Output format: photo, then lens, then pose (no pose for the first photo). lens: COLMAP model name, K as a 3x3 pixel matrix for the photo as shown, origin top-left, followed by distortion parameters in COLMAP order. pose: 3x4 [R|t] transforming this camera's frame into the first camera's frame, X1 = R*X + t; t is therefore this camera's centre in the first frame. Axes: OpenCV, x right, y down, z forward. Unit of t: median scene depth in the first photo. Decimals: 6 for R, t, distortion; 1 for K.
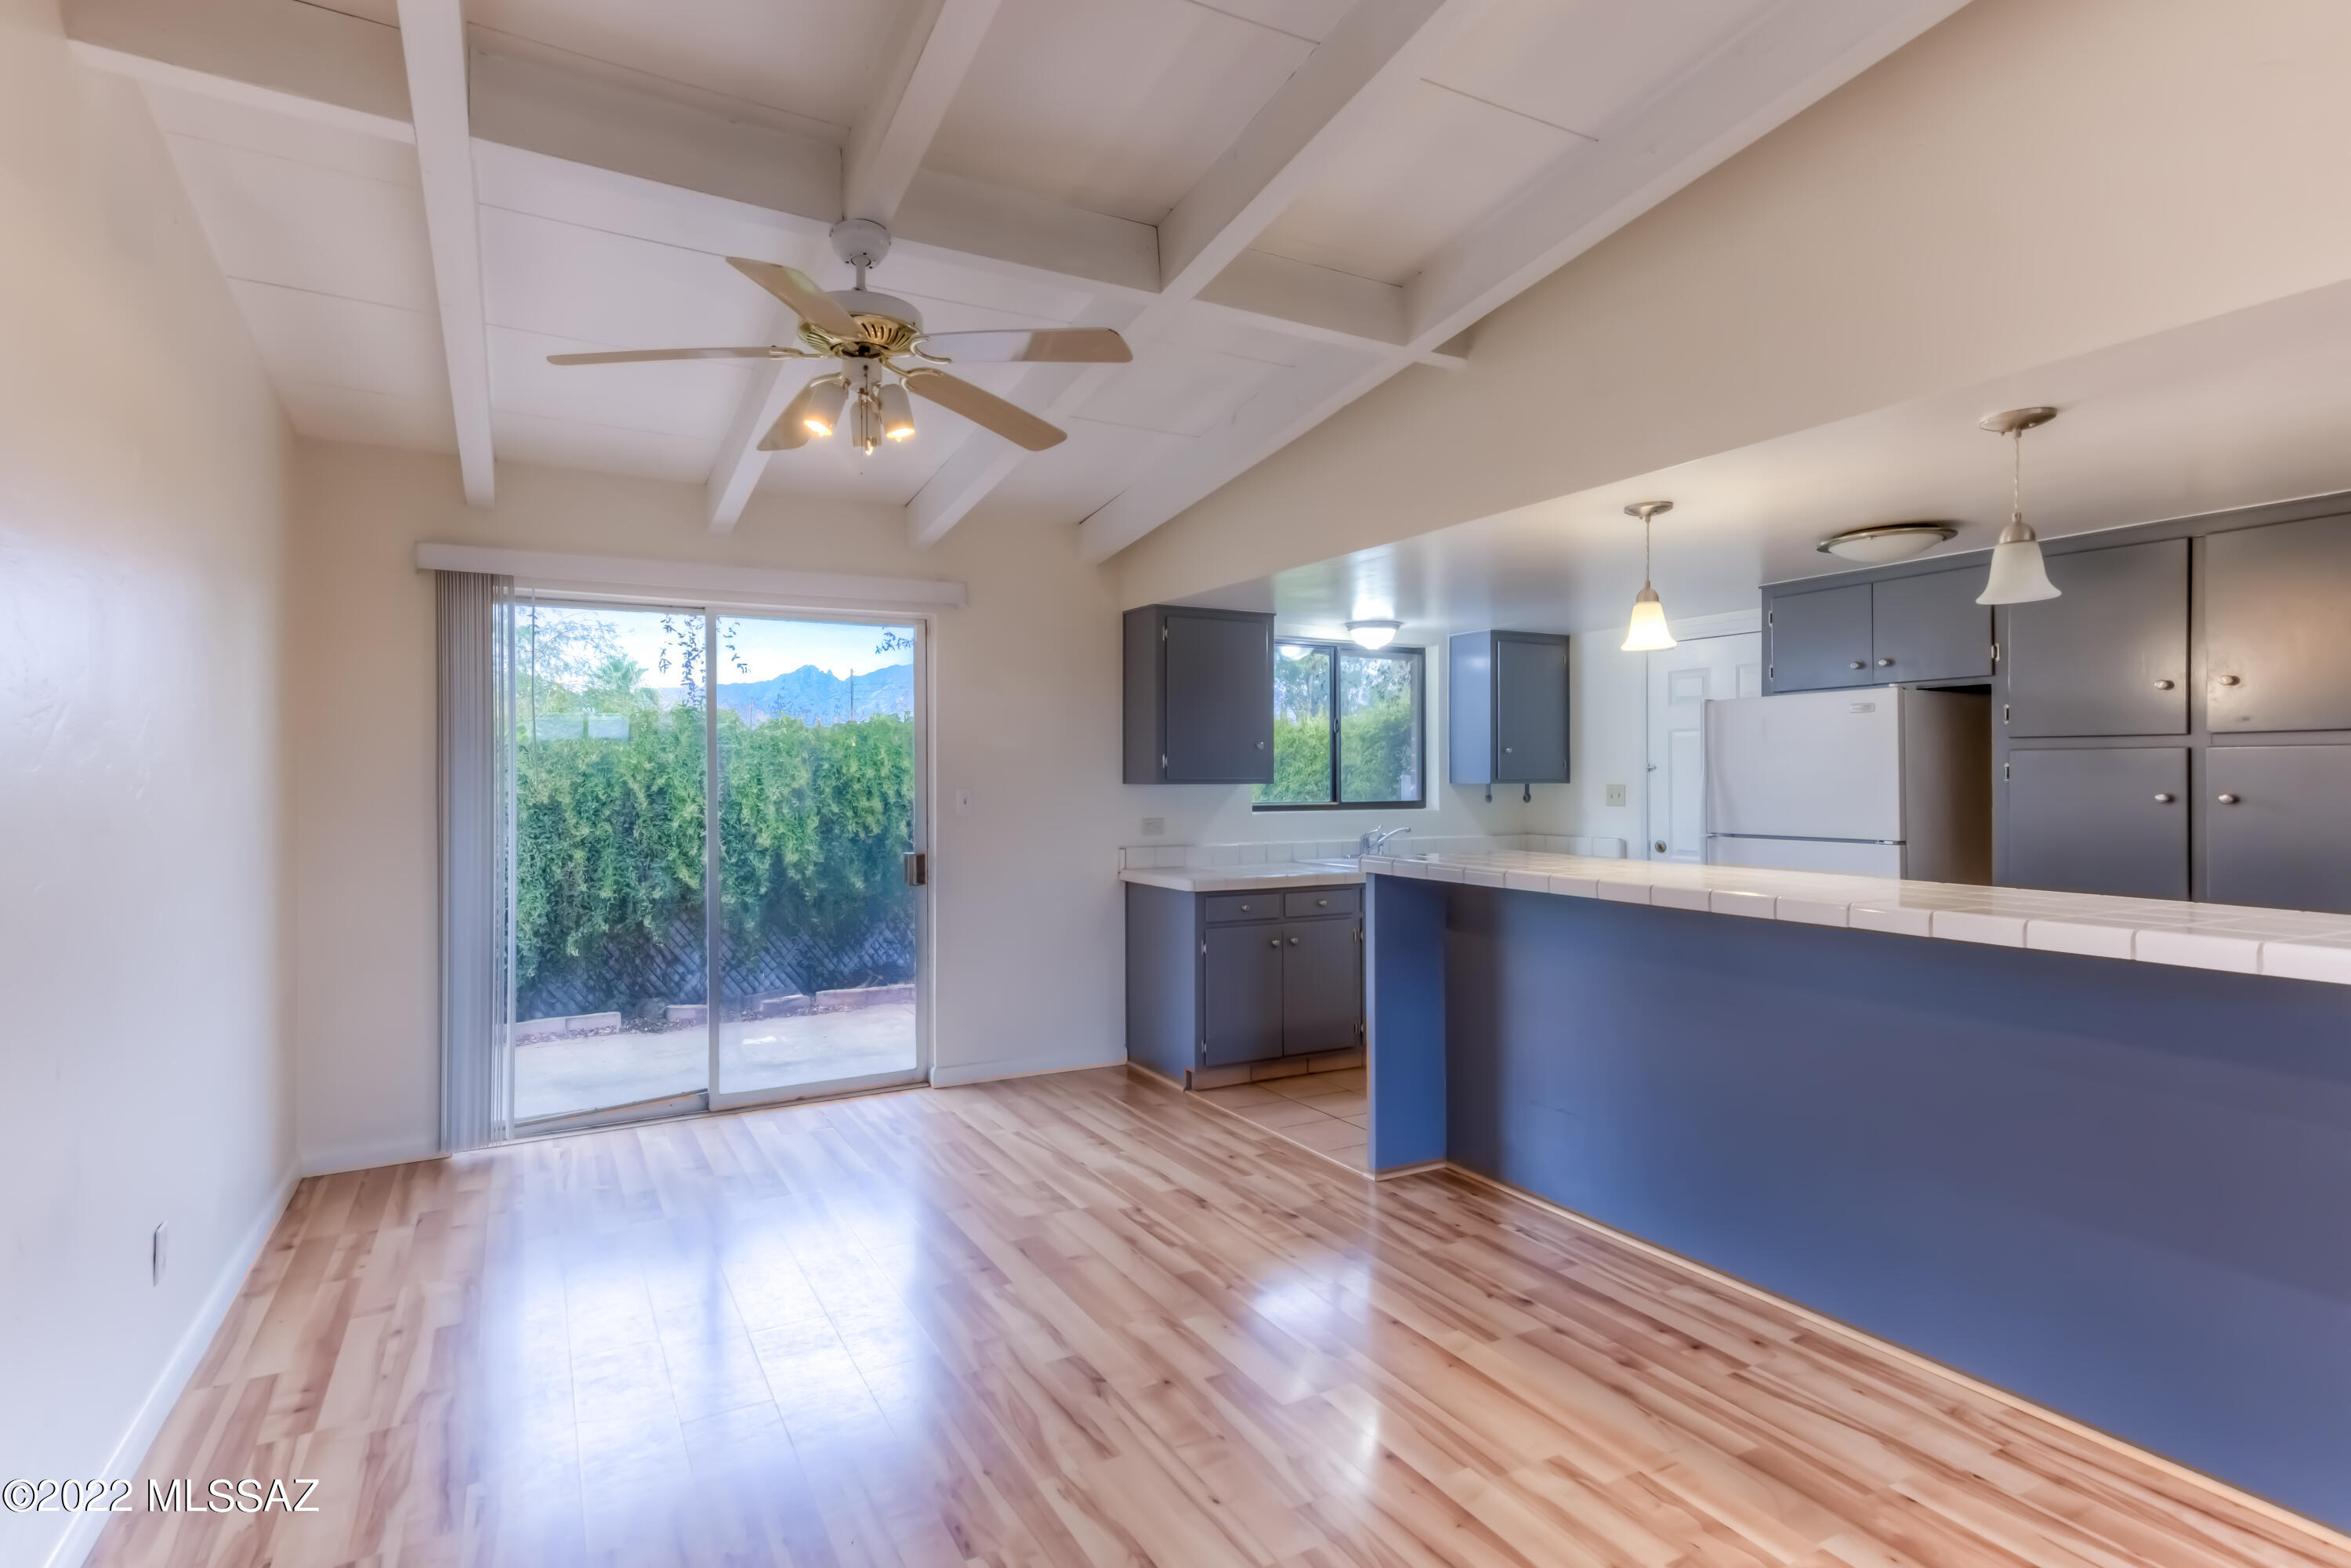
lens RADIAL K [[1147.2, 0, 1175.5], [0, 1147.2, 784.0], [0, 0, 1]] dist [0.024463, 0.000383]
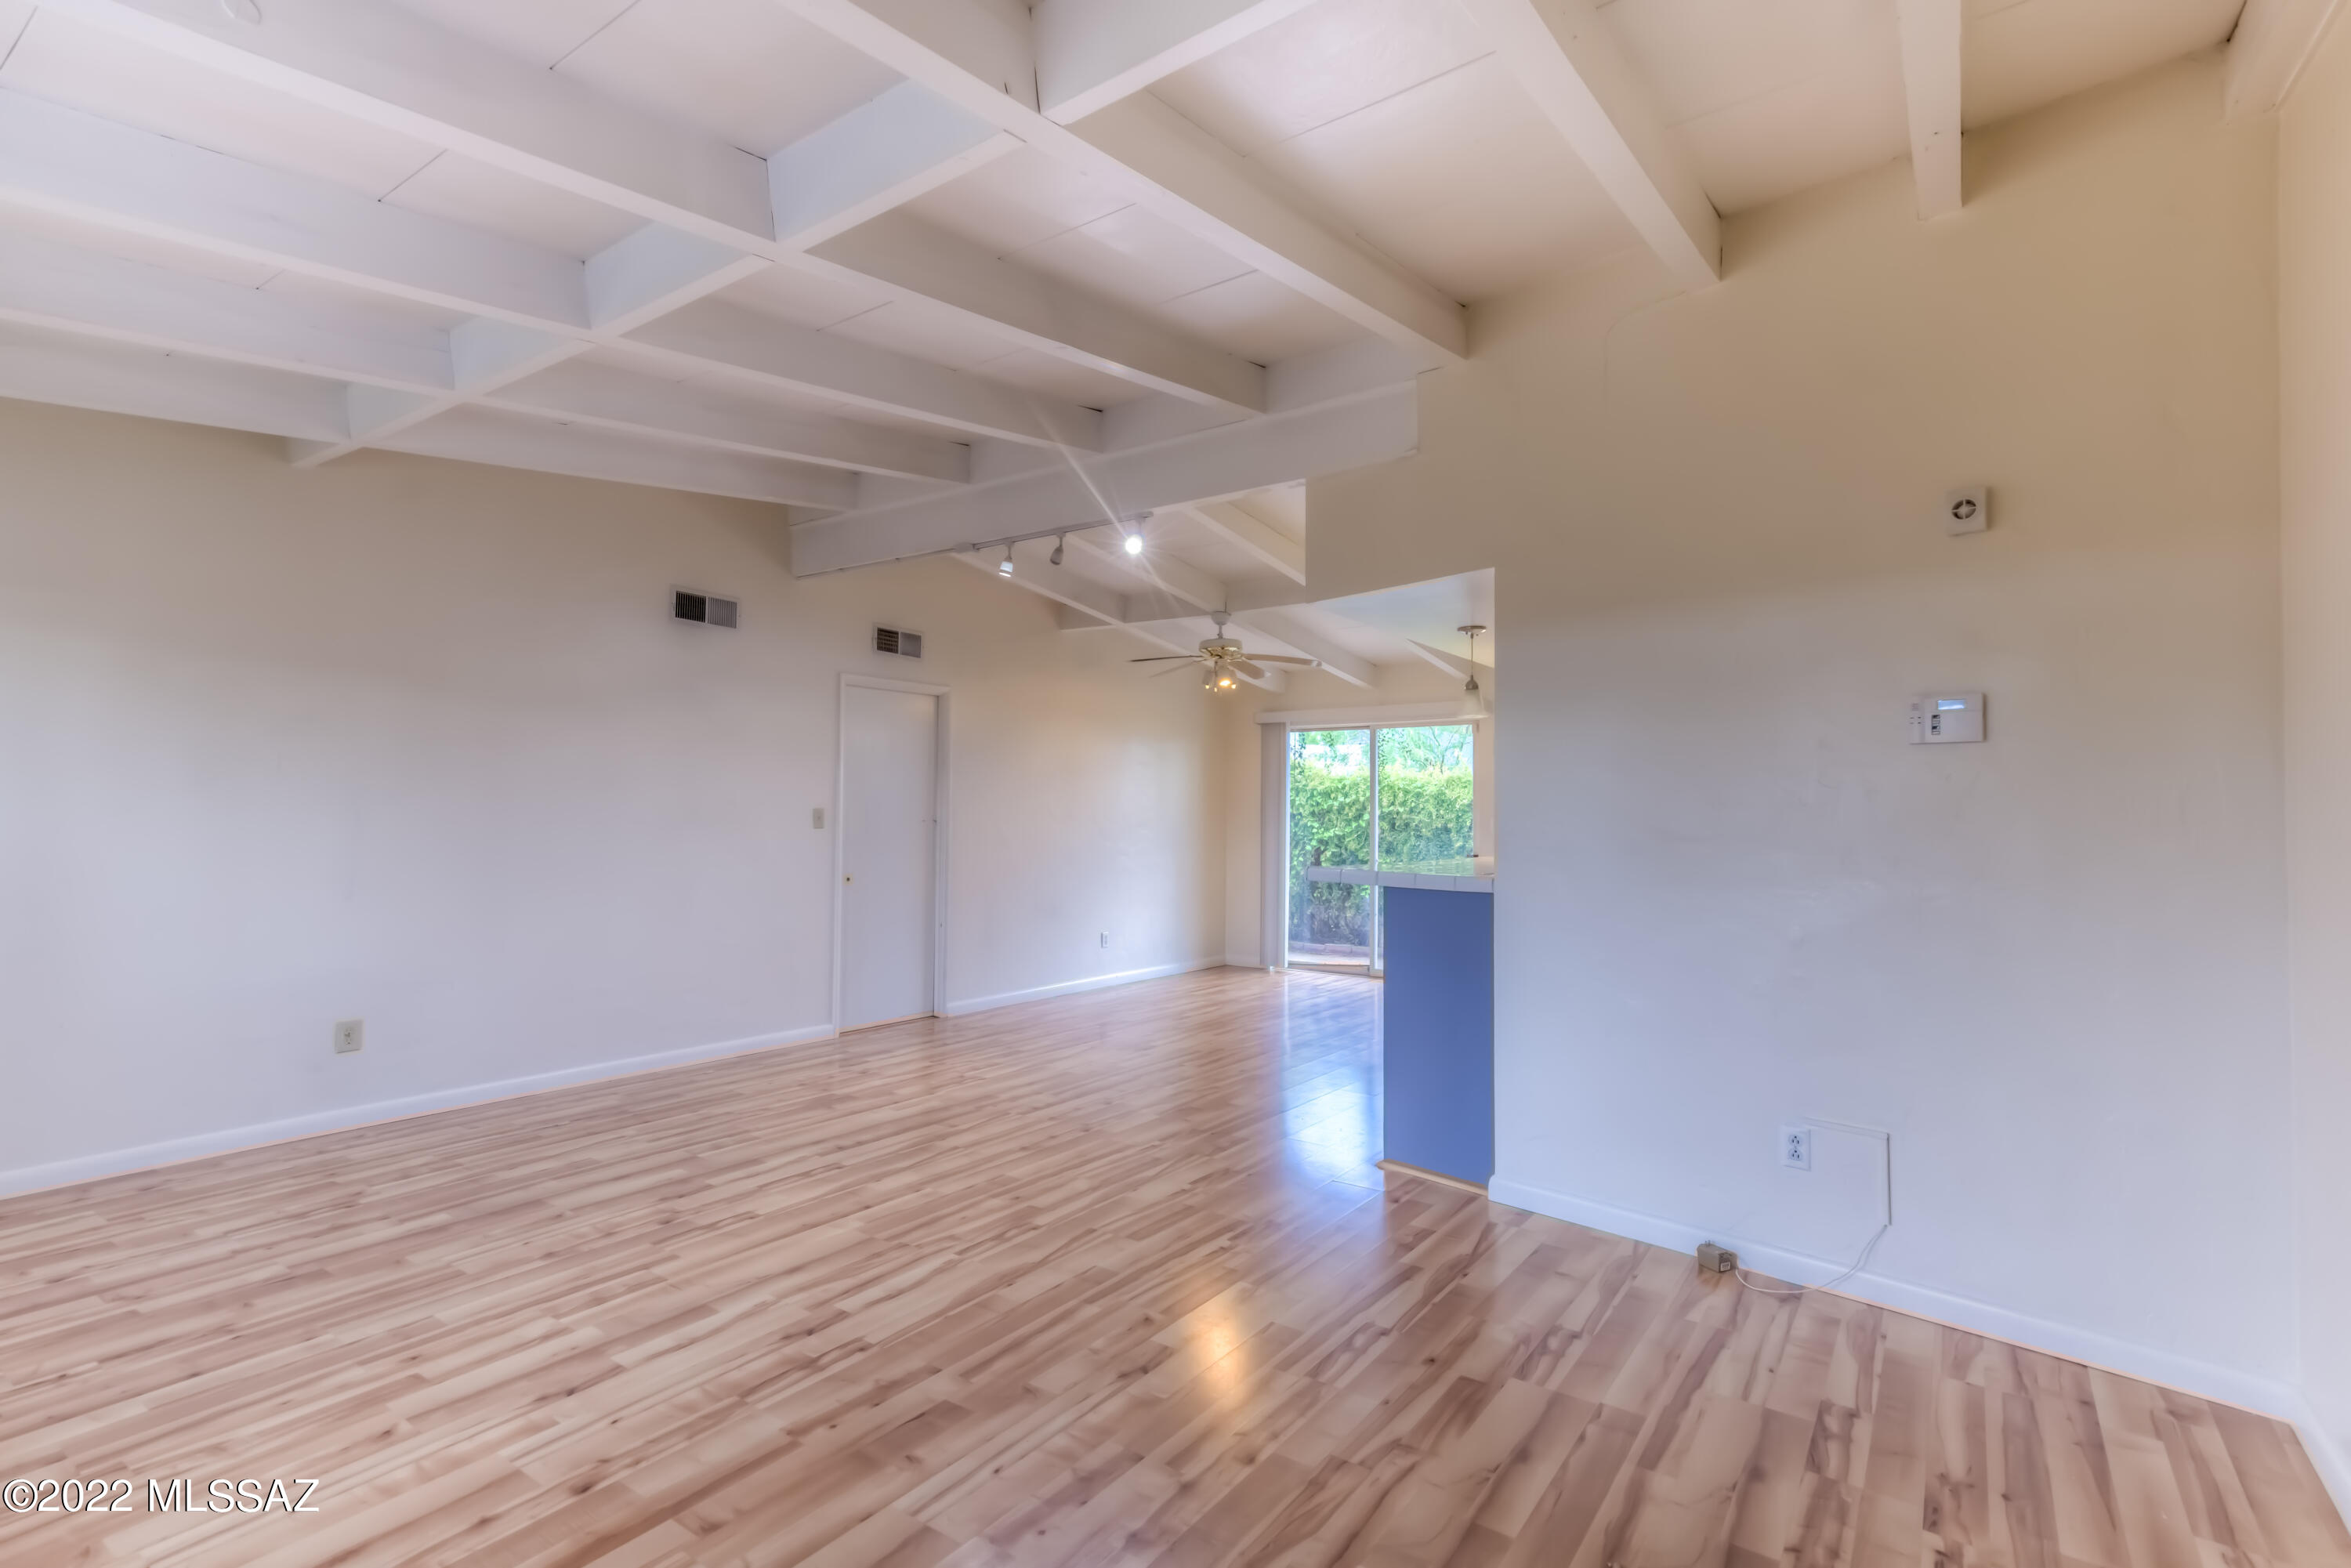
lens RADIAL K [[1147.2, 0, 1175.5], [0, 1147.2, 784.0], [0, 0, 1]] dist [0.024463, 0.000383]
pose [[0.441711, -0.020524, -0.896923, 0.906432], [-0.016865, 0.999372, -0.031174, 0.013157], [0.896999, 0.028896, 0.441087, -0.140747]]
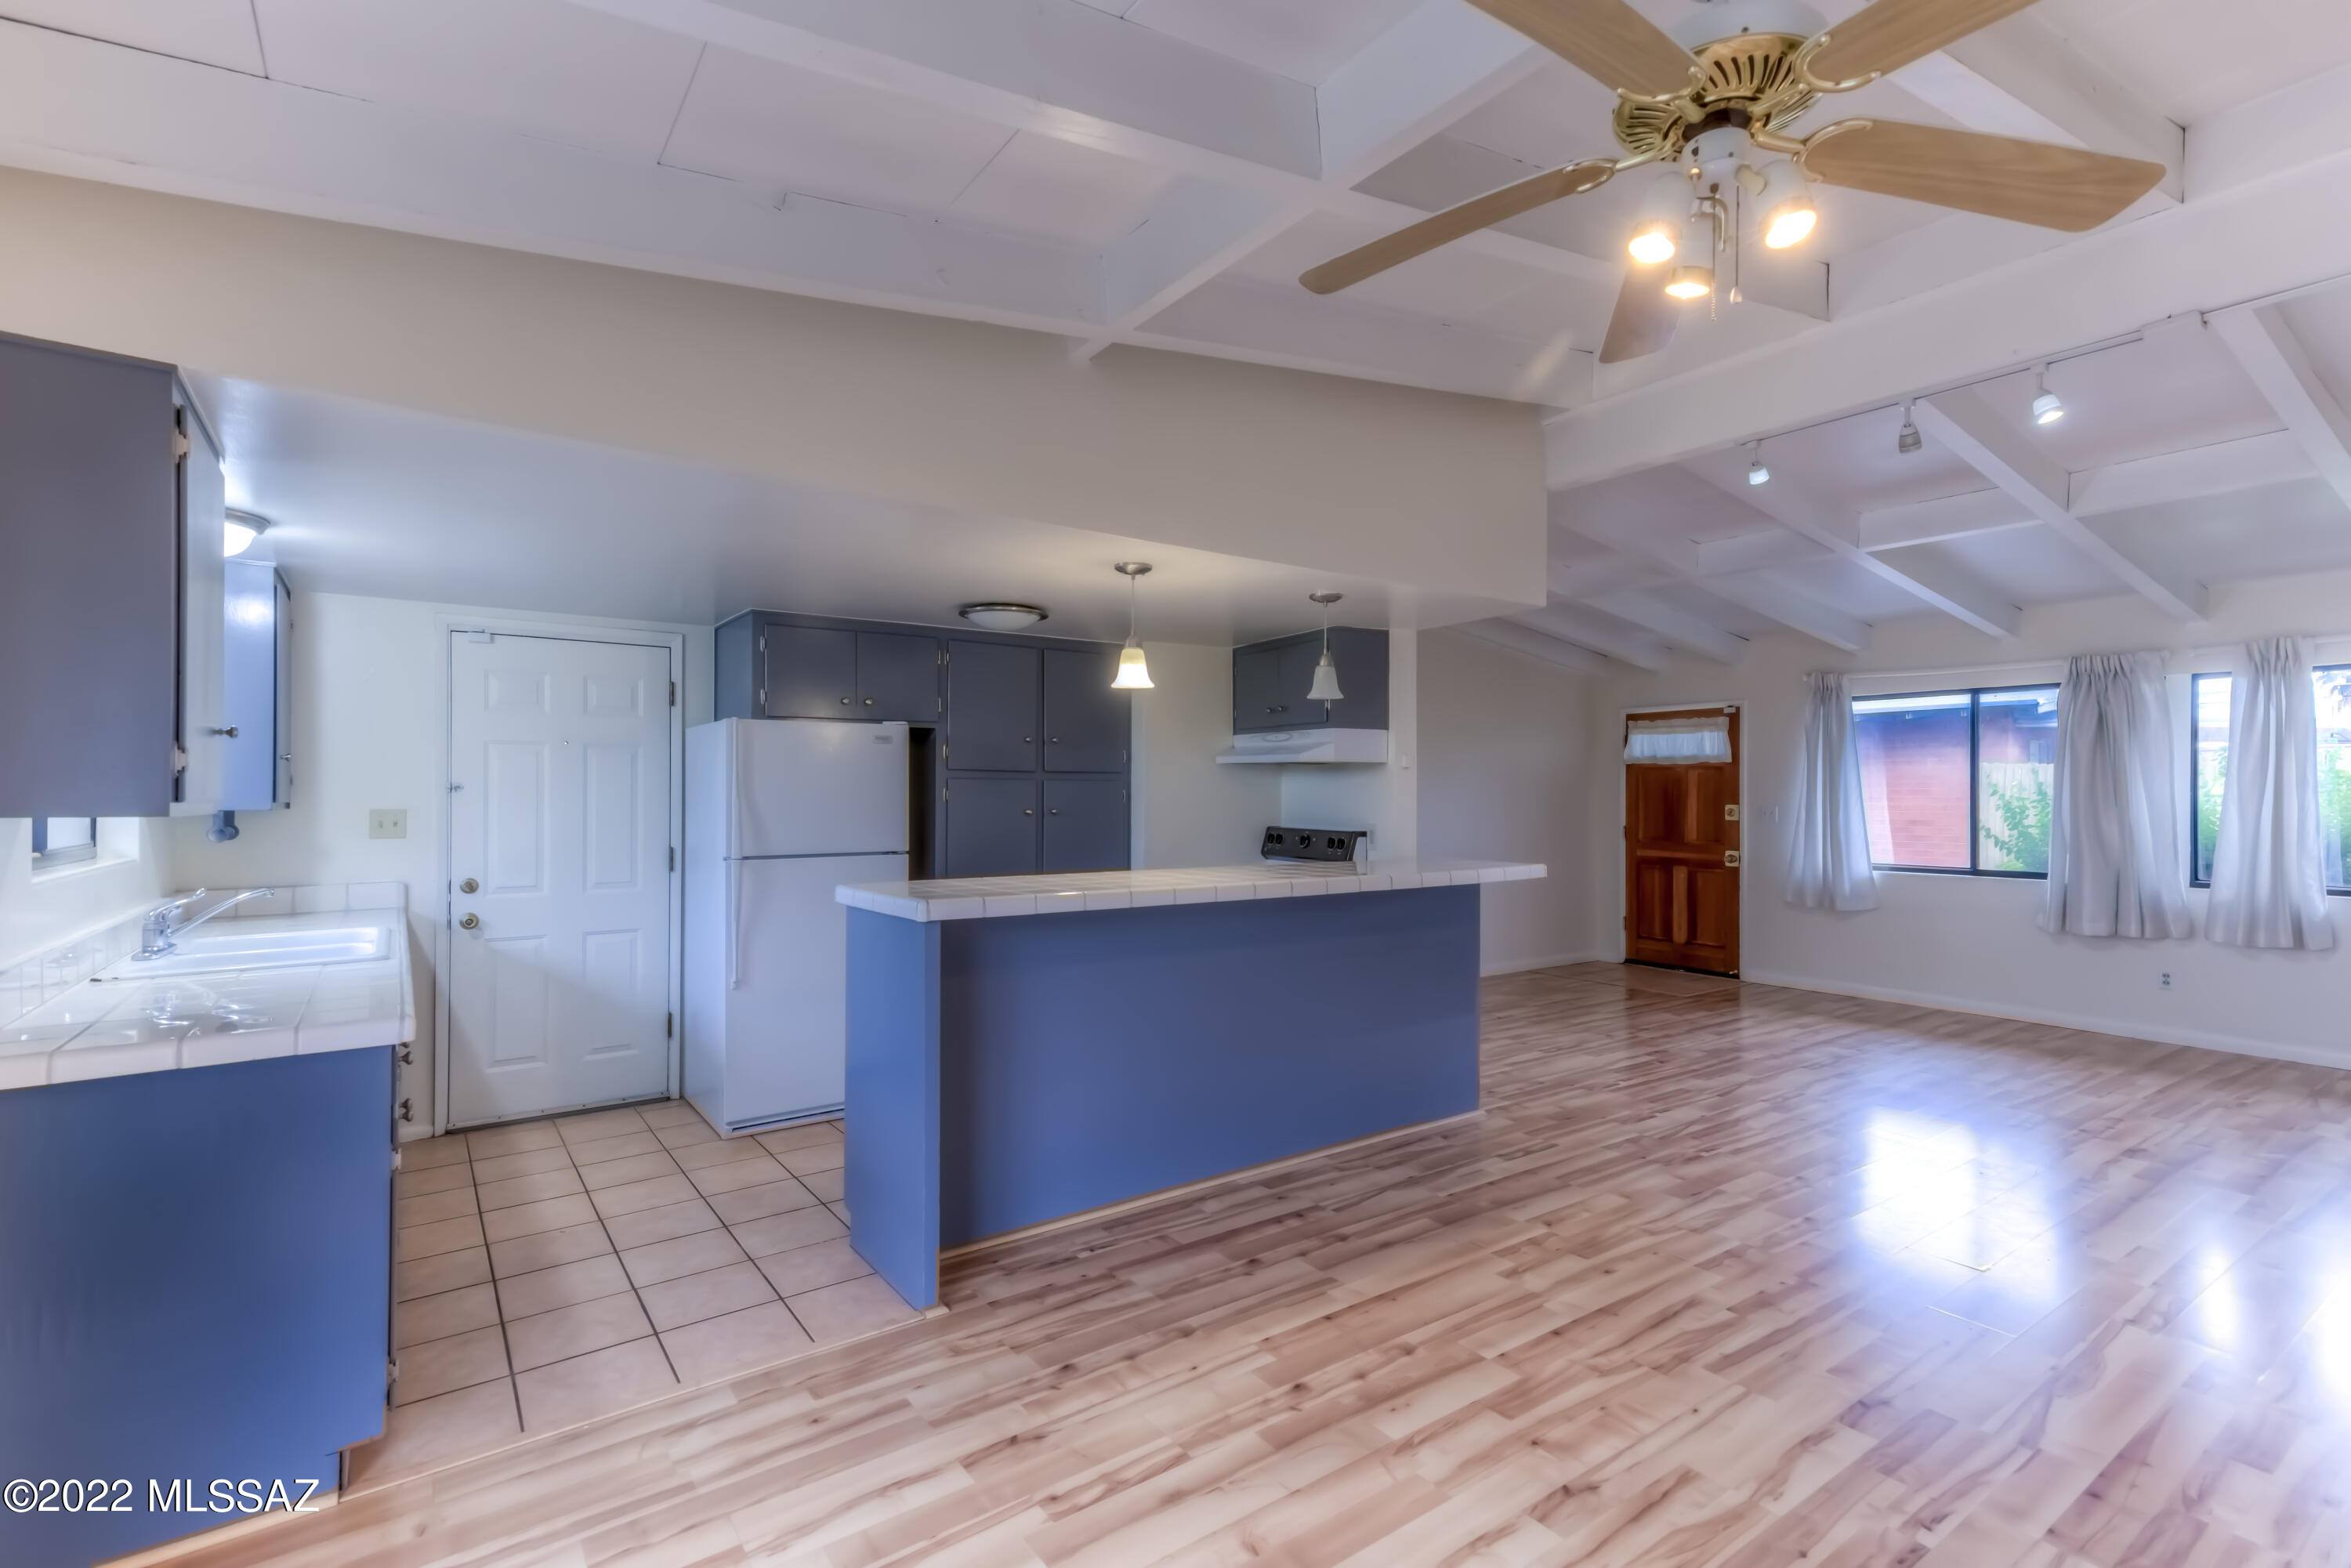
lens RADIAL K [[1094.3, 0, 1111.9], [0, 1094.3, 798.1], [0, 0, 1]] dist [0.024065, 0.000167]
pose [[-0.089753, -0.000931, 0.995964, -0.349979], [0.008220, 0.999965, 0.001676, -0.003953], [-0.995930, 0.008337, -0.089742, 0.569822]]
